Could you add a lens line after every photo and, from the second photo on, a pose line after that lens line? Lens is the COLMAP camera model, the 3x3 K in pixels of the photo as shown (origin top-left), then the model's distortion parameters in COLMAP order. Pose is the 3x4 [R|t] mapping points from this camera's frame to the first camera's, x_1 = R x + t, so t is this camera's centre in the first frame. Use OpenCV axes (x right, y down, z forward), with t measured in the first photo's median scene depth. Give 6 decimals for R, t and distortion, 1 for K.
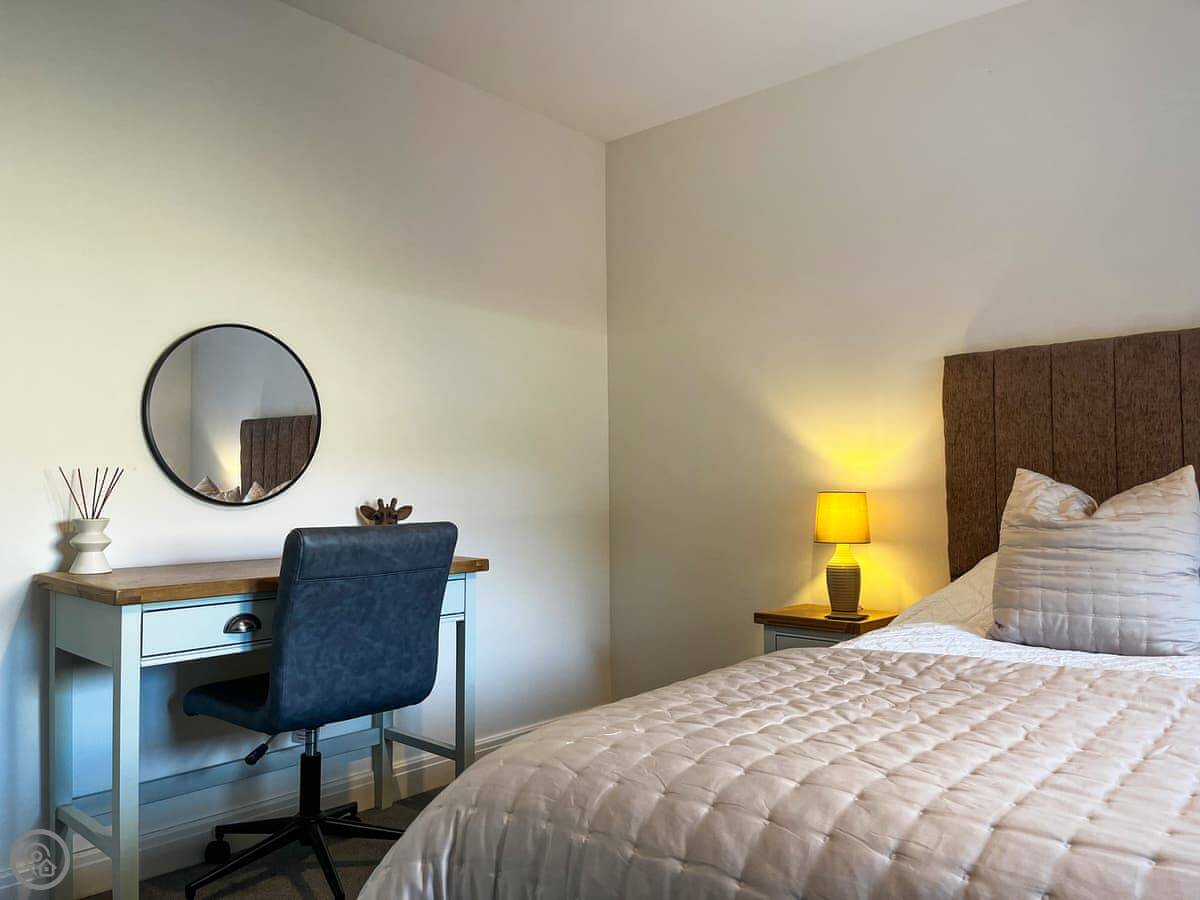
lens RADIAL K [[900.4, 0, 600.0], [0, 900.4, 450.0], [0, 0, 1]] dist [0.058060, -0.091124]
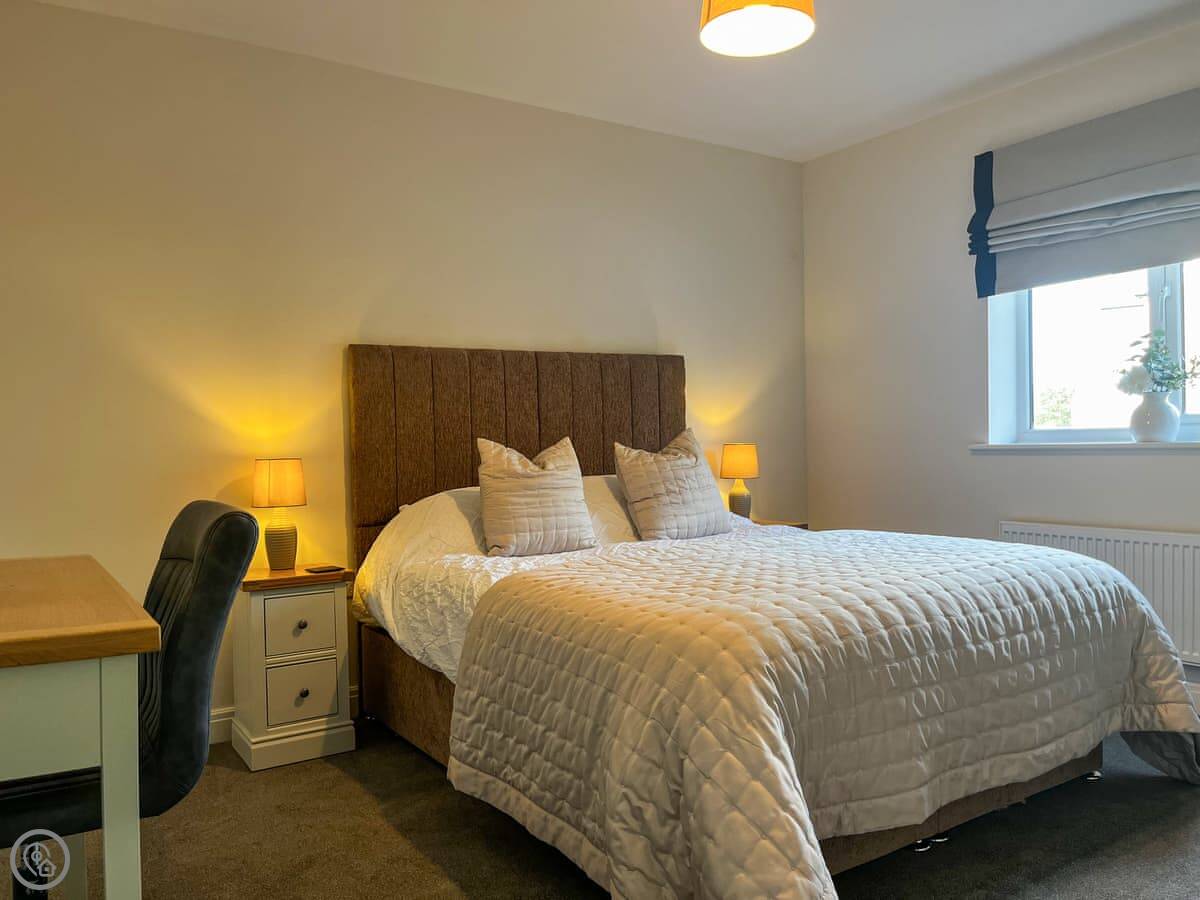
lens RADIAL K [[900.4, 0, 600.0], [0, 900.4, 450.0], [0, 0, 1]] dist [0.058060, -0.091124]
pose [[0.236538, -0.001878, 0.971620, -1.145388], [-0.024085, 0.999680, 0.007796, 0.031926], [-0.971324, -0.025246, 0.236417, 0.650965]]
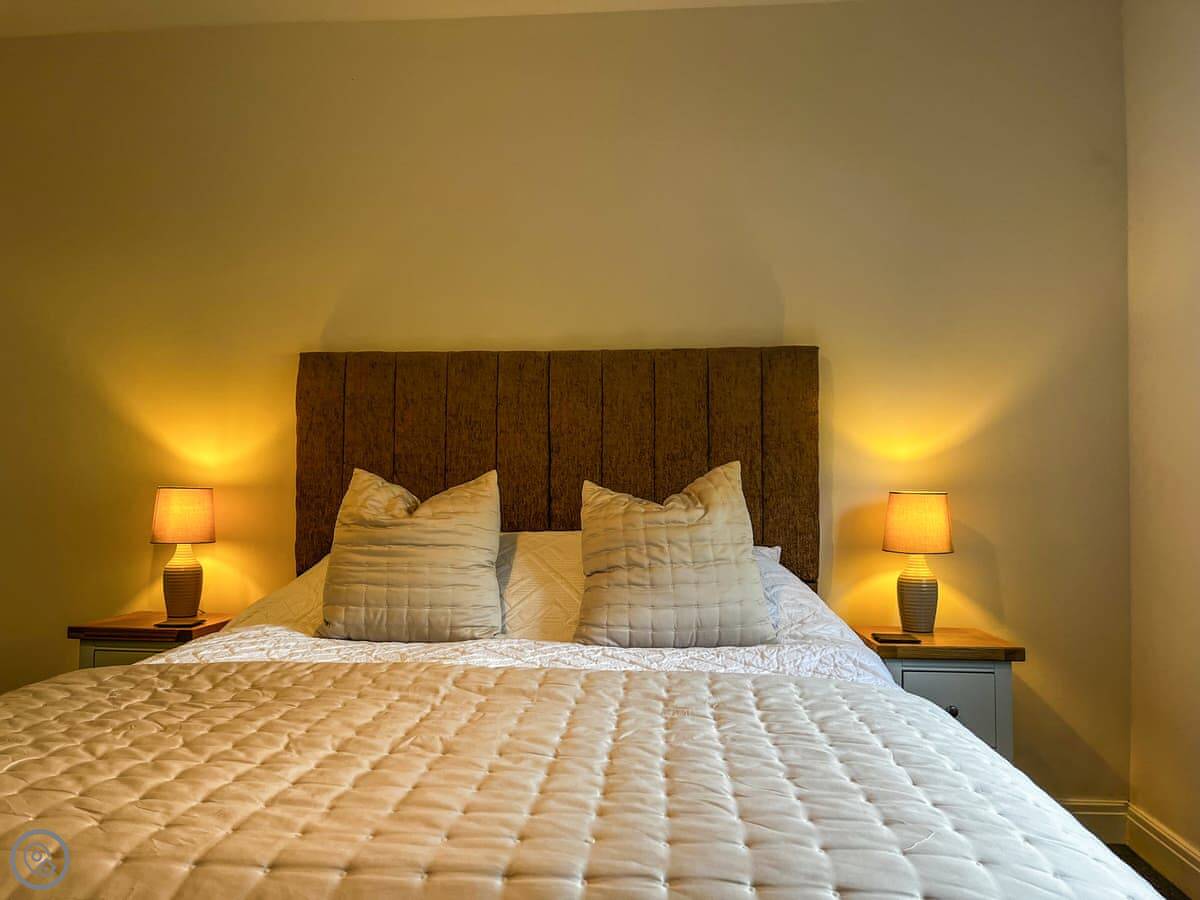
lens RADIAL K [[900.4, 0, 600.0], [0, 900.4, 450.0], [0, 0, 1]] dist [0.058060, -0.091124]
pose [[0.801909, 0.040523, 0.596071, 0.094388], [-0.044976, 0.998961, -0.007406, -0.007367], [-0.595752, -0.020869, 0.802898, 0.013136]]
